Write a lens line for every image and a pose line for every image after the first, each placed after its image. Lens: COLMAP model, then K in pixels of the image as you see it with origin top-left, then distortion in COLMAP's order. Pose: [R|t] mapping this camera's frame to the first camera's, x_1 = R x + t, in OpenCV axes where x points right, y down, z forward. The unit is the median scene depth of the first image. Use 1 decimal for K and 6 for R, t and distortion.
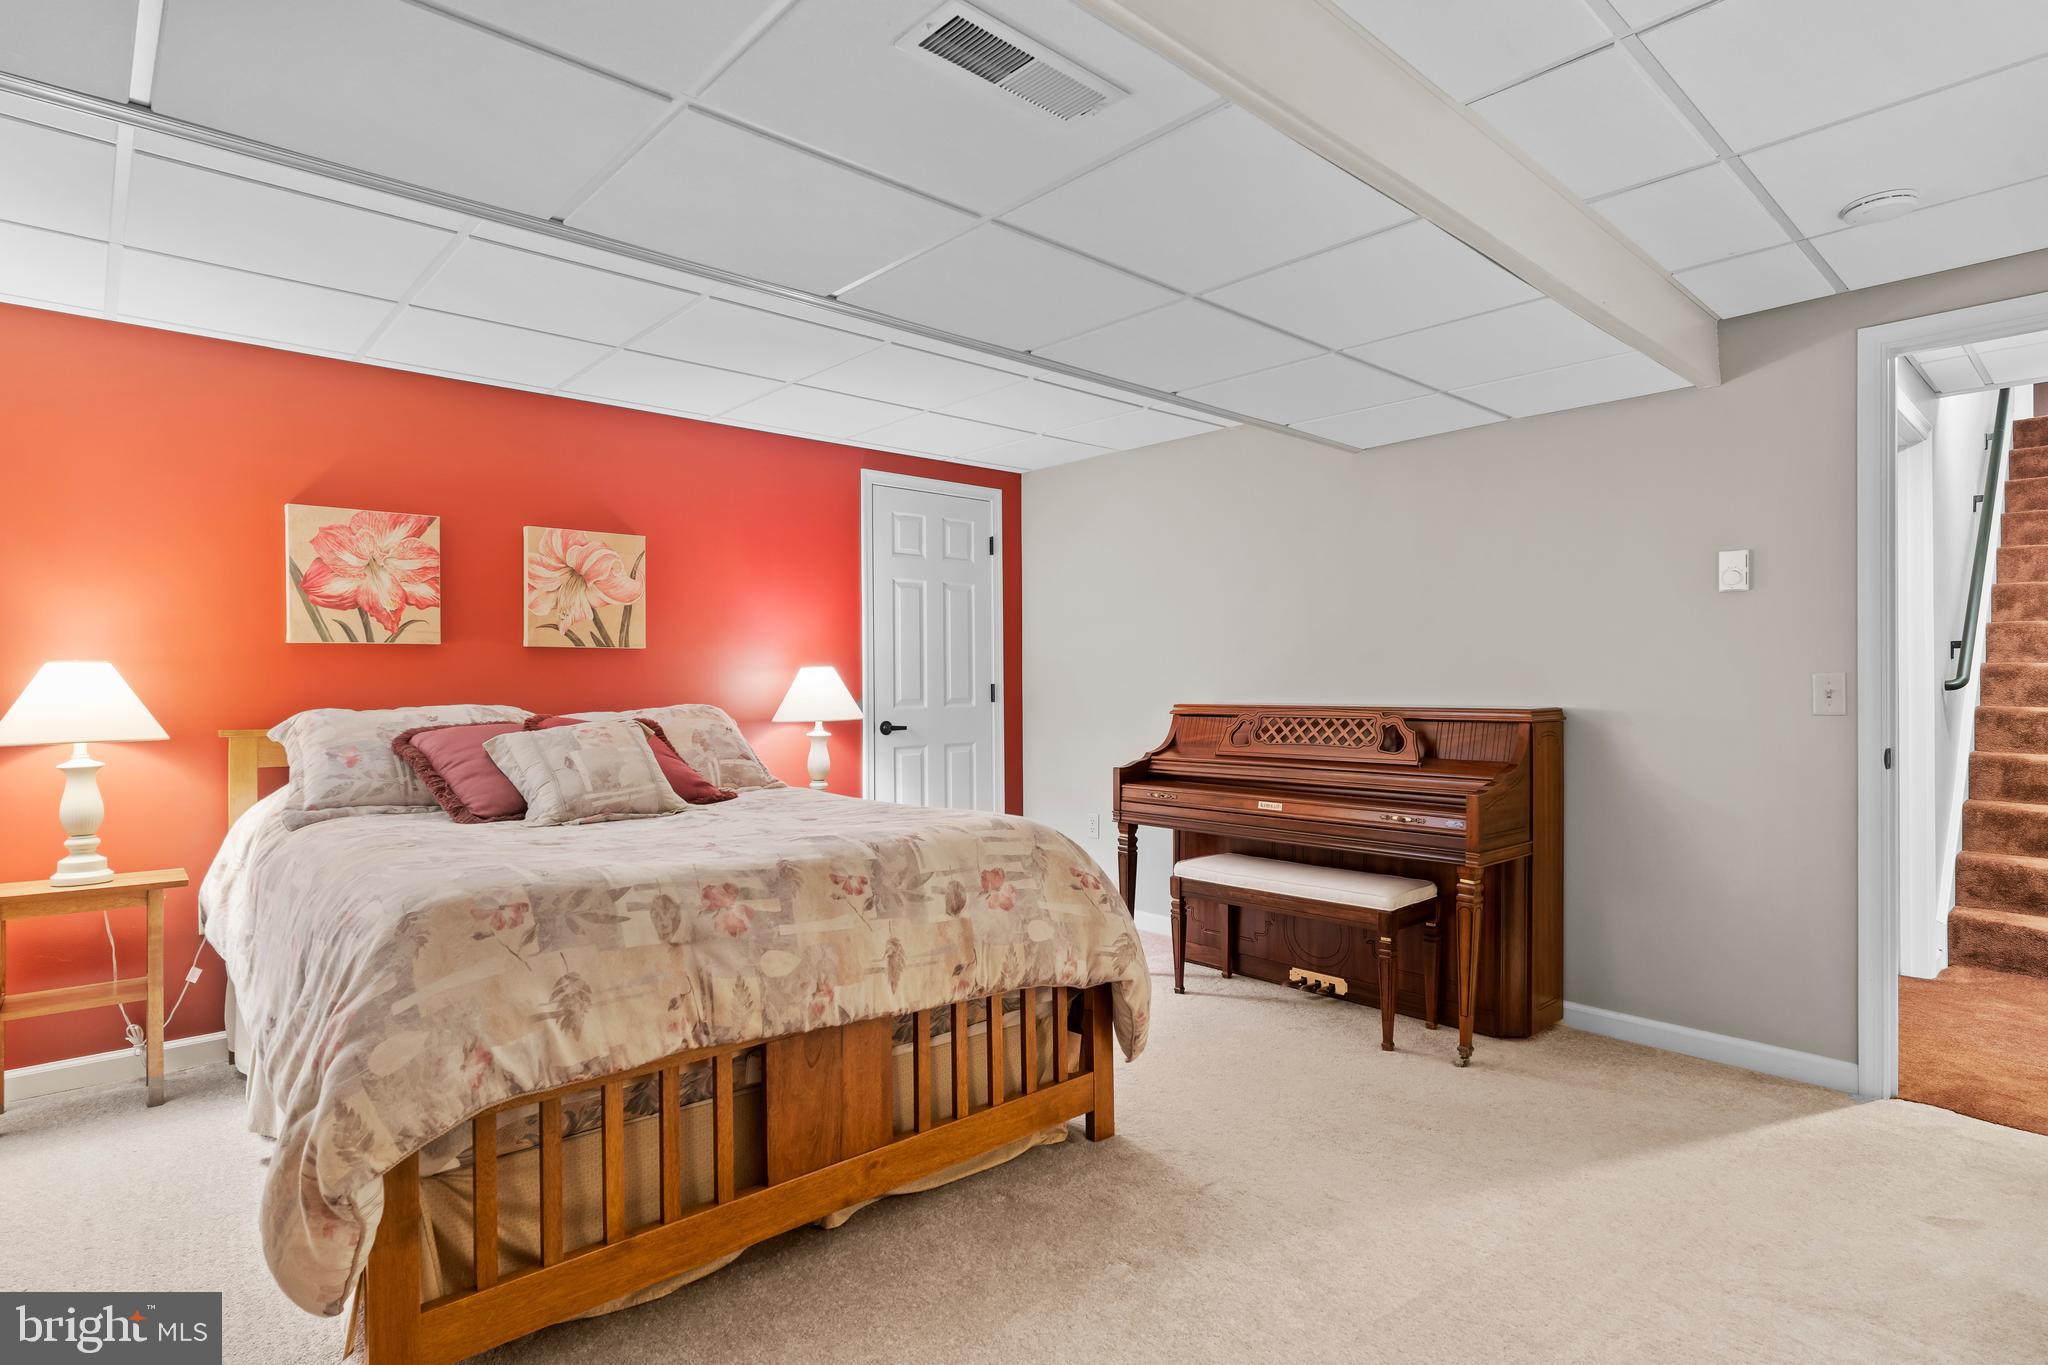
lens RADIAL K [[1036.1, 0, 1024.0], [0, 1036.1, 682.5], [0, 0, 1]] dist [0.001501, -0.044715]
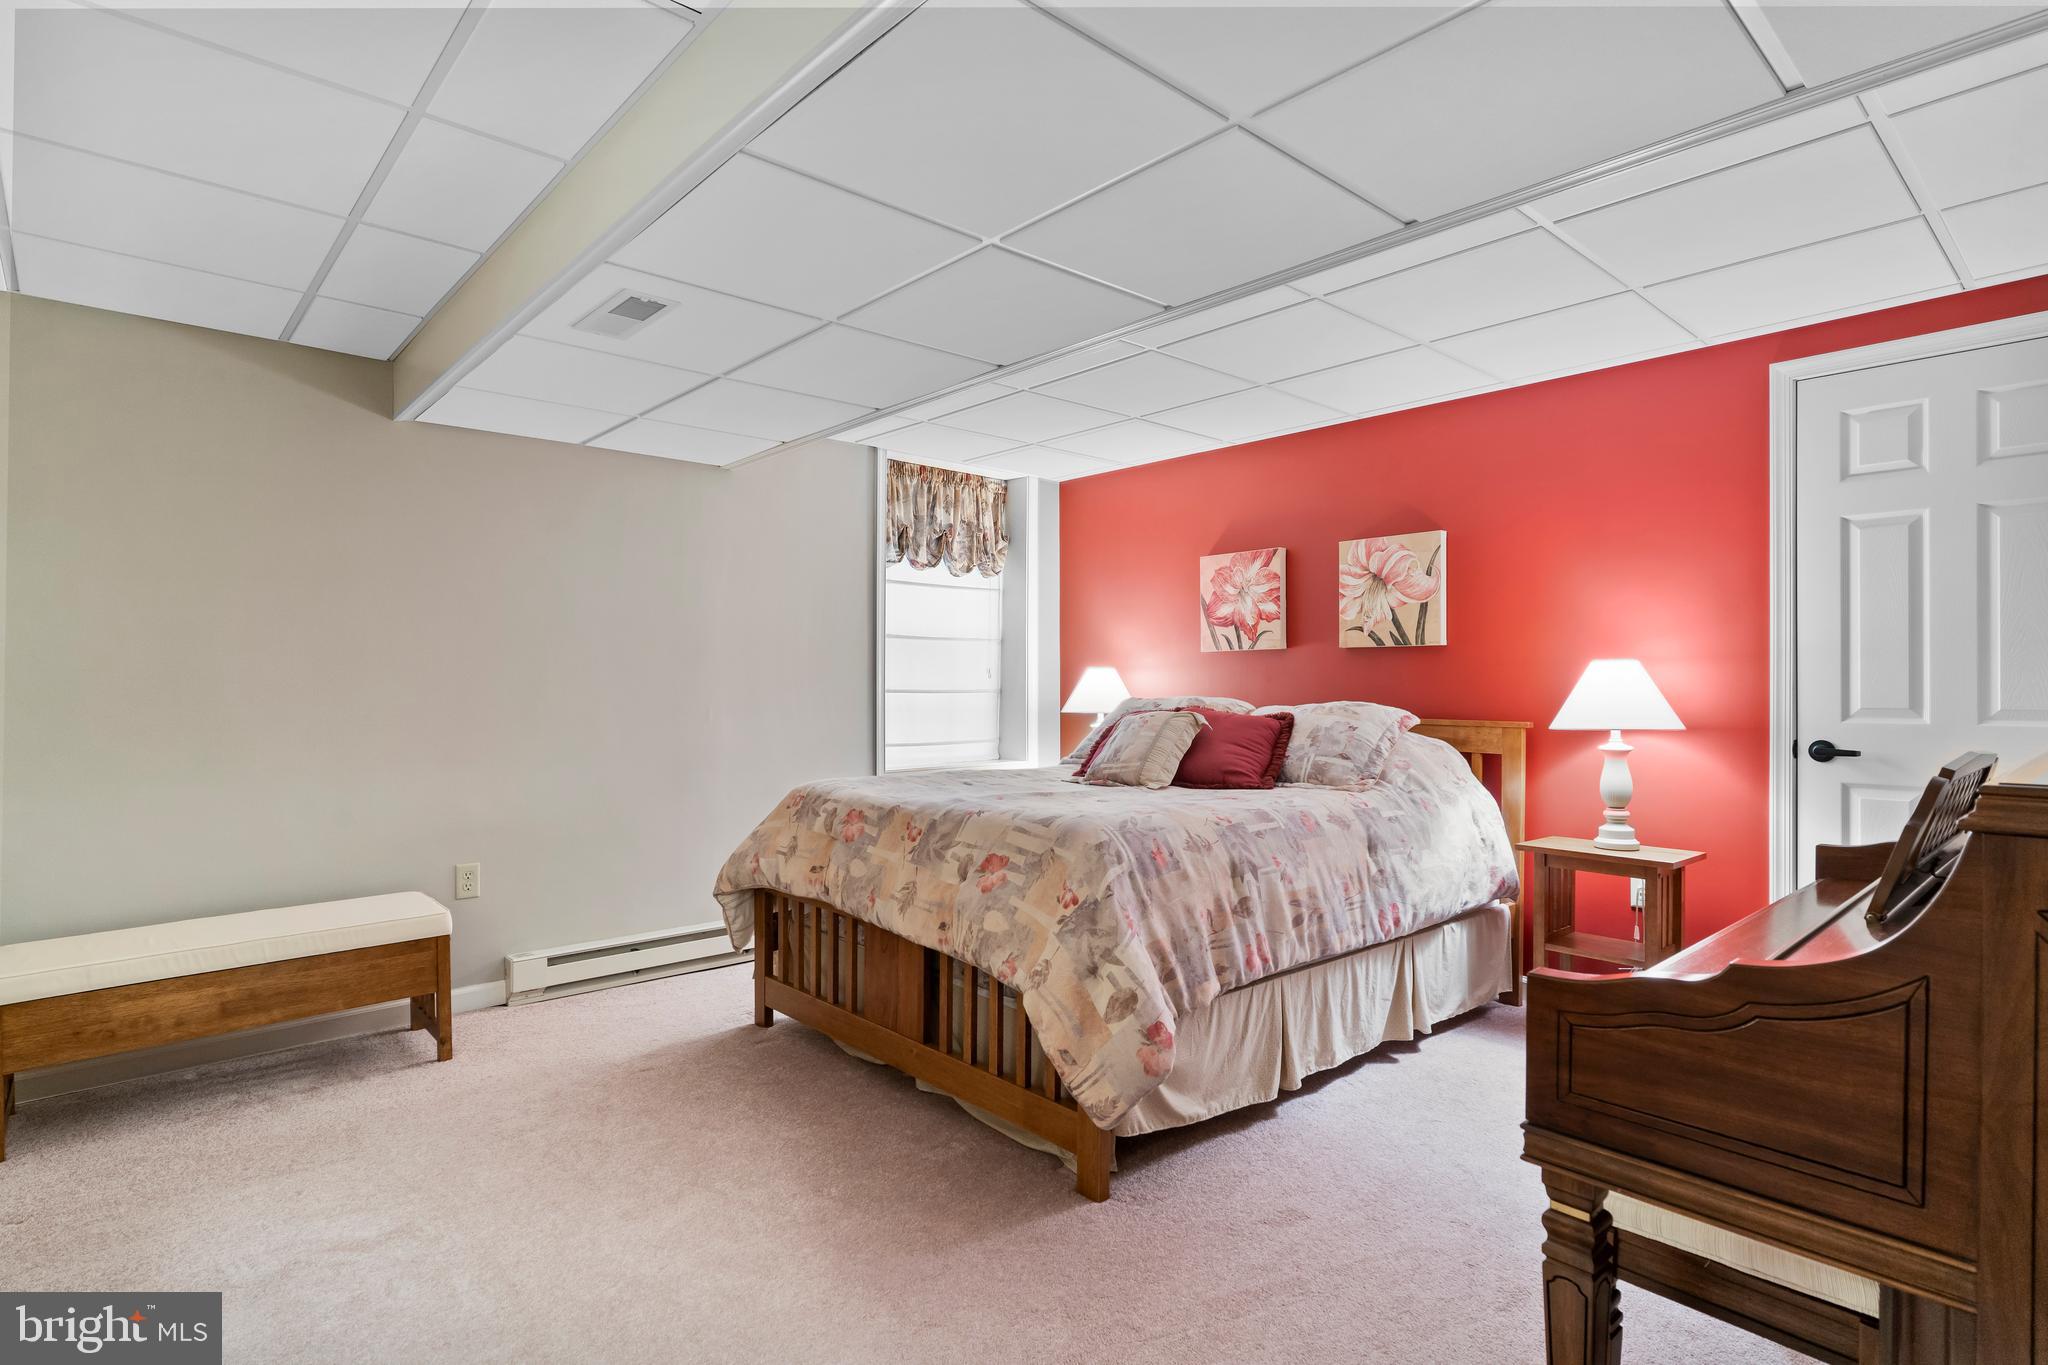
lens RADIAL K [[1048.9, 0, 1017.8], [0, 1048.9, 673.4], [0, 0, 1]] dist [-0.007171, 0.000671]
pose [[-0.005367, -0.004546, -0.999975, 0.707421], [-0.000570, 0.999990, -0.004543, -0.001676], [0.999985, 0.000545, -0.005369, 0.687451]]
